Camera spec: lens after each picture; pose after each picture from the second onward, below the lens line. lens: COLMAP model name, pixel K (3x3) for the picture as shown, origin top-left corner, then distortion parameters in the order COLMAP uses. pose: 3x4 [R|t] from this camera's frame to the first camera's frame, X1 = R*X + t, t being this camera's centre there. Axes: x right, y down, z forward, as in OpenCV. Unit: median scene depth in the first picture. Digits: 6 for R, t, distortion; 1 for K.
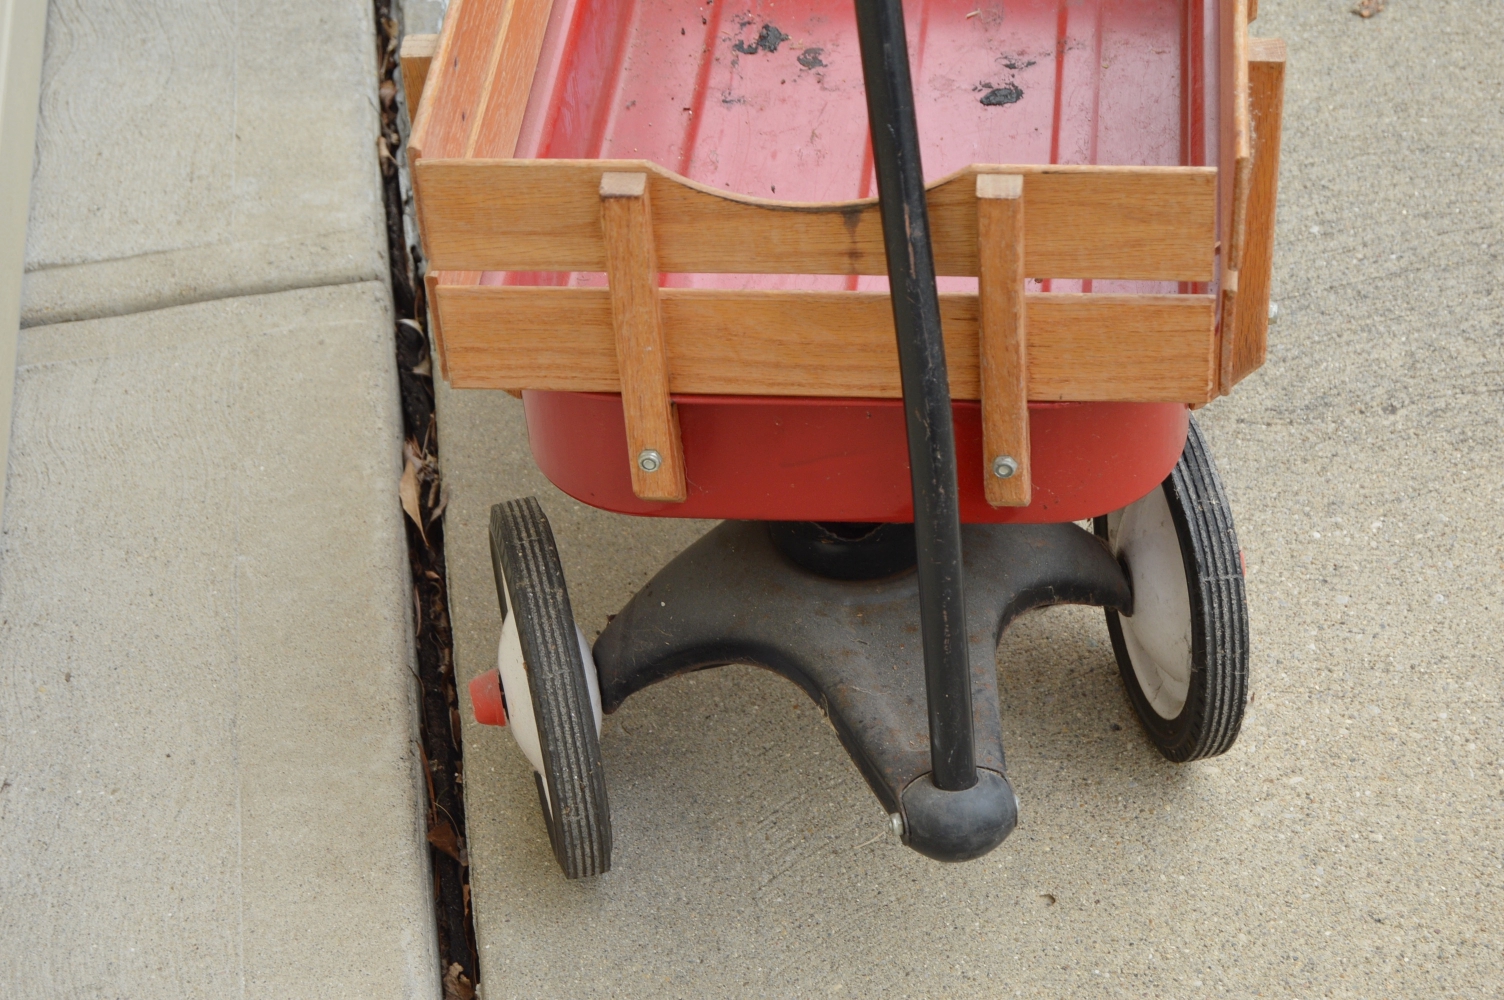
lens RADIAL K [[3783.4, 0, 752.0], [0, 3783.4, 500.0], [0, 0, 1]] dist [0.154586, 0.667408]
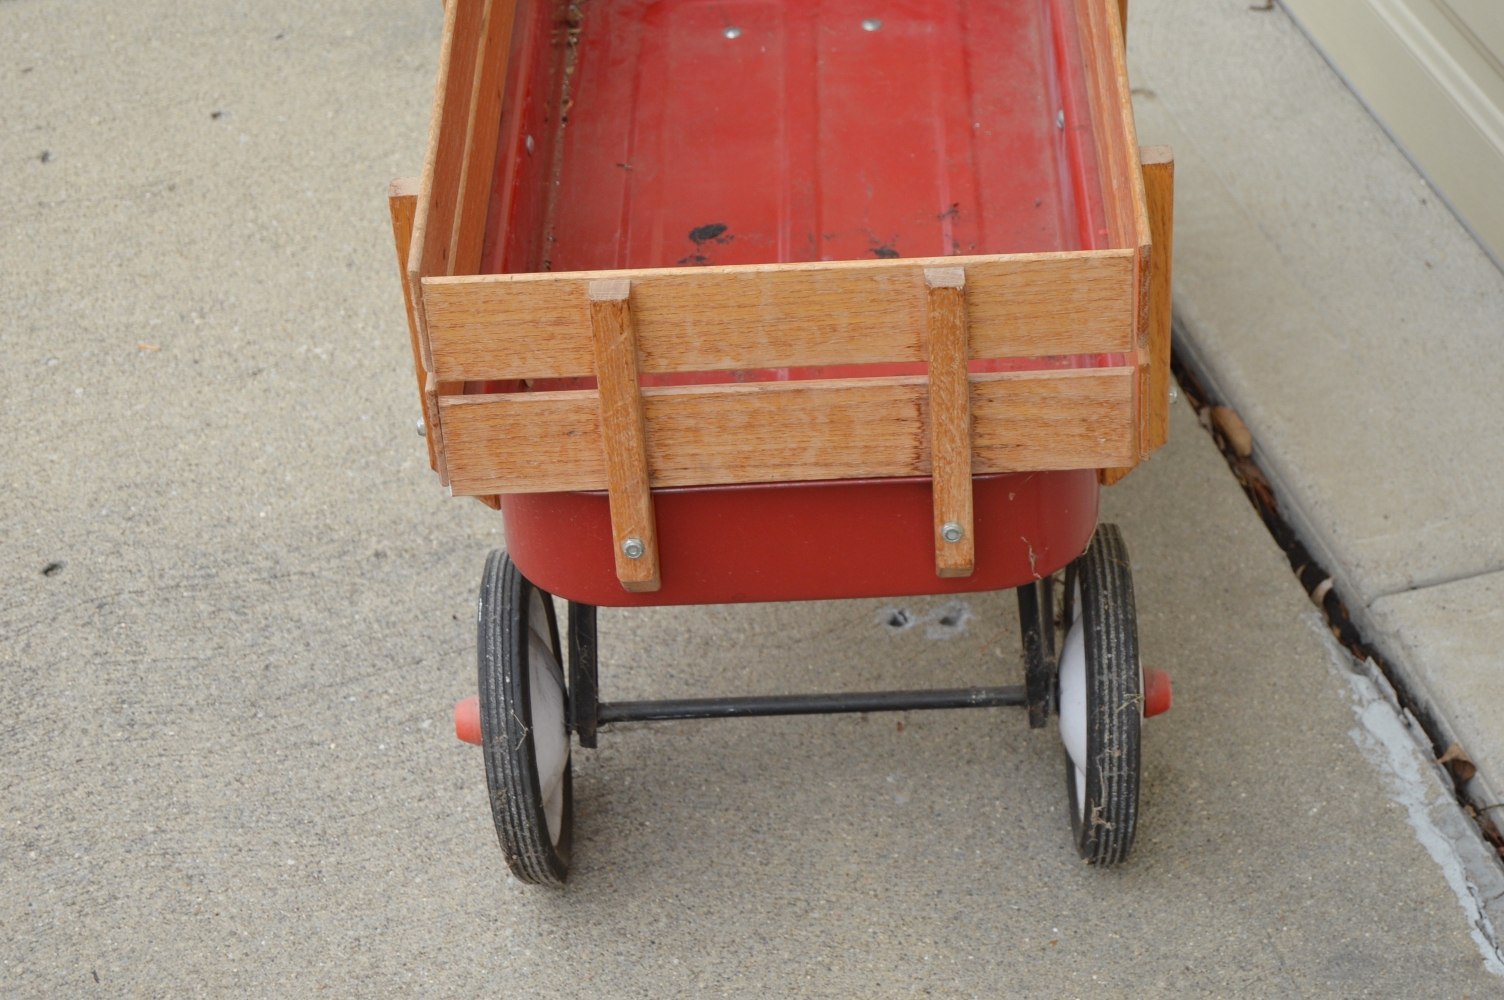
lens RADIAL K [[3431.3, 0, 752.0], [0, 3431.3, 500.0], [0, 0, 1]] dist [-0.025281, 5.114837]
pose [[-0.987830, 0.149478, -0.042991, 0.101485], [0.001229, 0.283899, 0.958853, -0.985584], [0.155532, 0.947131, -0.280628, 1.281973]]
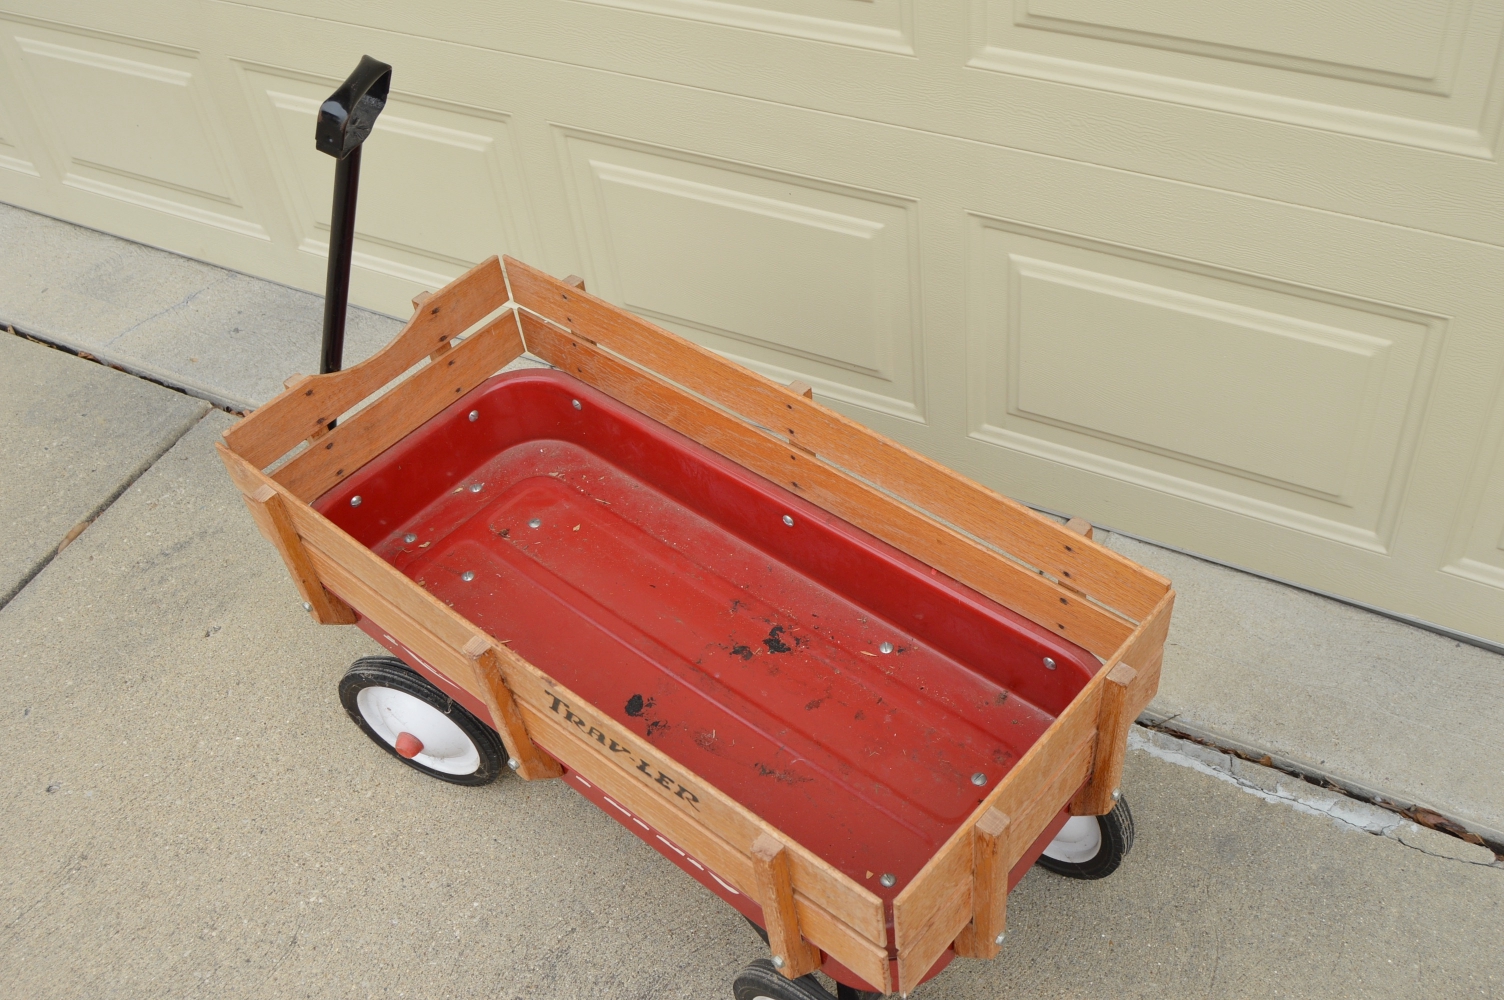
lens RADIAL K [[1497.0, 0, 752.0], [0, 1497.0, 500.0], [0, 0, 1]] dist [-0.017223, -0.017476]
pose [[-0.583361, 0.643016, -0.496206, 0.289888], [-0.390875, 0.313275, 0.865491, -0.690775], [0.711973, 0.698849, 0.068586, 0.876703]]
